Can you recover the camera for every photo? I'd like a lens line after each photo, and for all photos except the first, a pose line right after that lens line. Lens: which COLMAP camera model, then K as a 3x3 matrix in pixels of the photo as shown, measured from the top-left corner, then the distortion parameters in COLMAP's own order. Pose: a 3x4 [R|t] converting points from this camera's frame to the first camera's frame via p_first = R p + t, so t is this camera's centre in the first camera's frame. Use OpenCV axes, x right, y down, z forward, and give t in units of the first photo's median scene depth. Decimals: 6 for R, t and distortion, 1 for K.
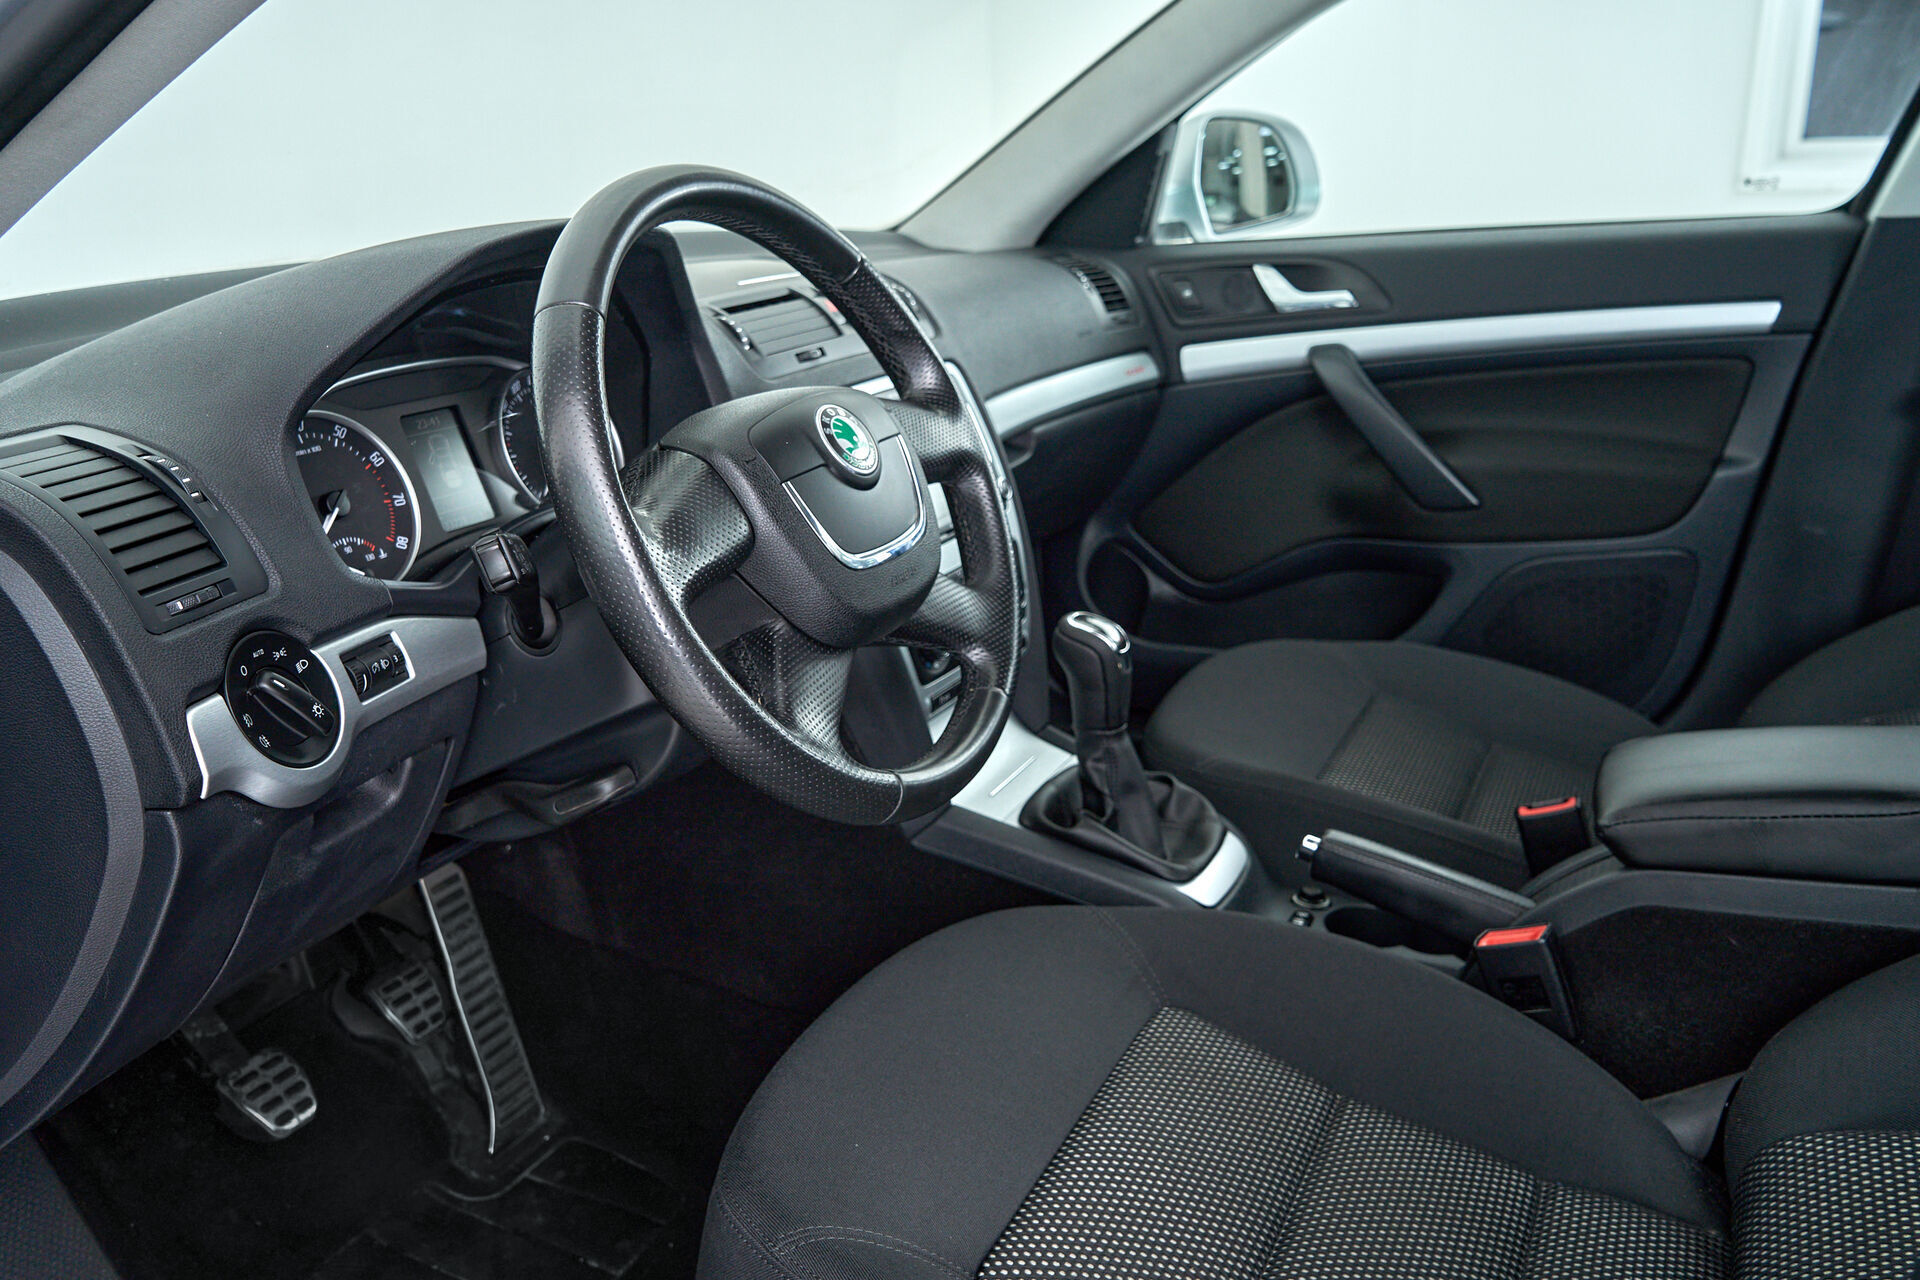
lens RADIAL K [[1563.4, 0, 959.9], [0, 1563.4, 641.9], [0, 0, 1]] dist [0.000793, 0.017499]
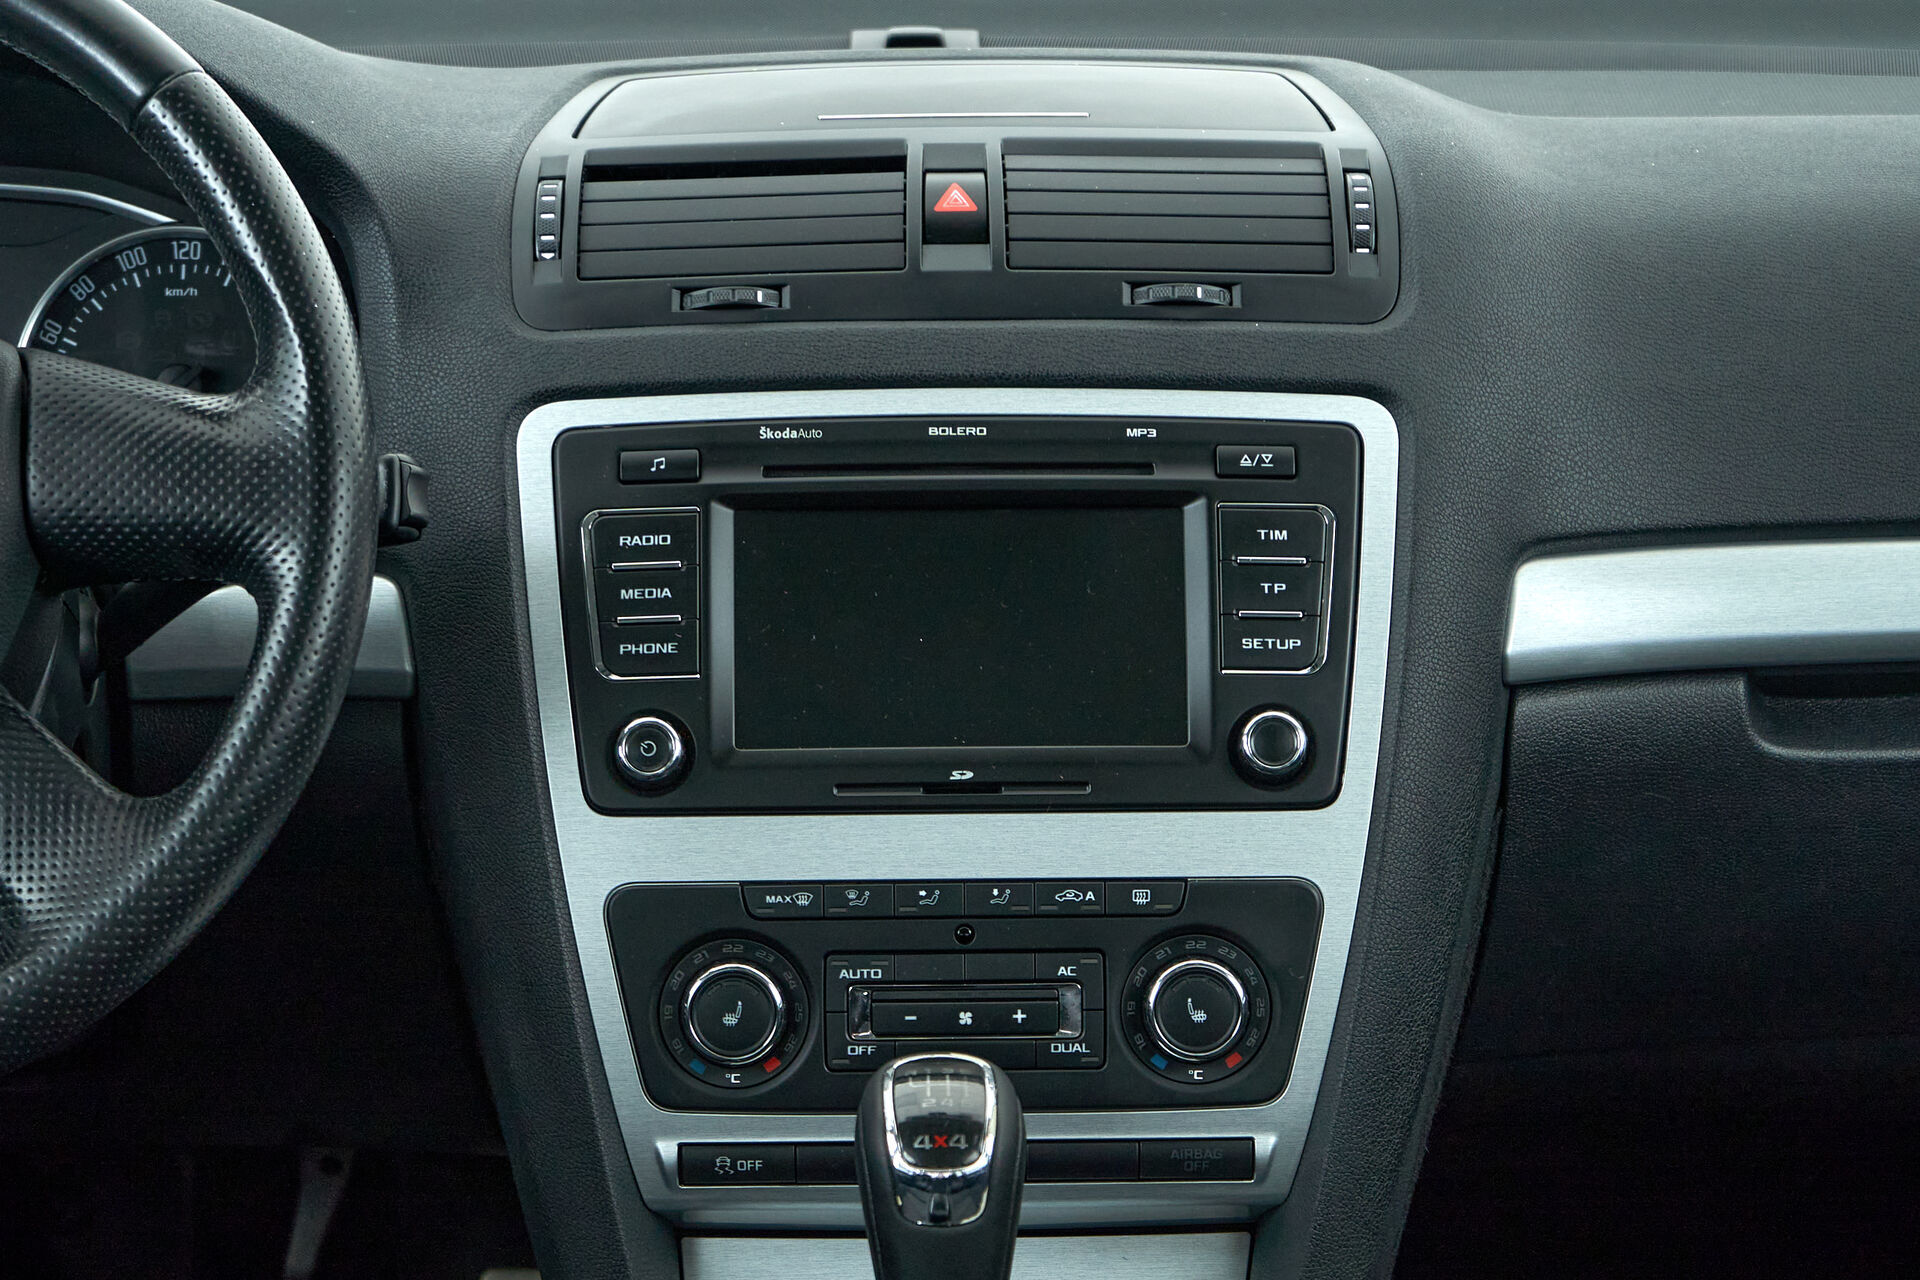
lens RADIAL K [[5559.0, 0, 1008.6], [0, 5559.0, 834.2], [0, 0, 1]] dist [0.020823, 0.000000]
pose [[0.449160, 0.231626, -0.862905, 1.583276], [-0.273076, 0.955184, 0.114254, -0.292310], [0.850697, 0.184320, 0.492282, 0.413950]]
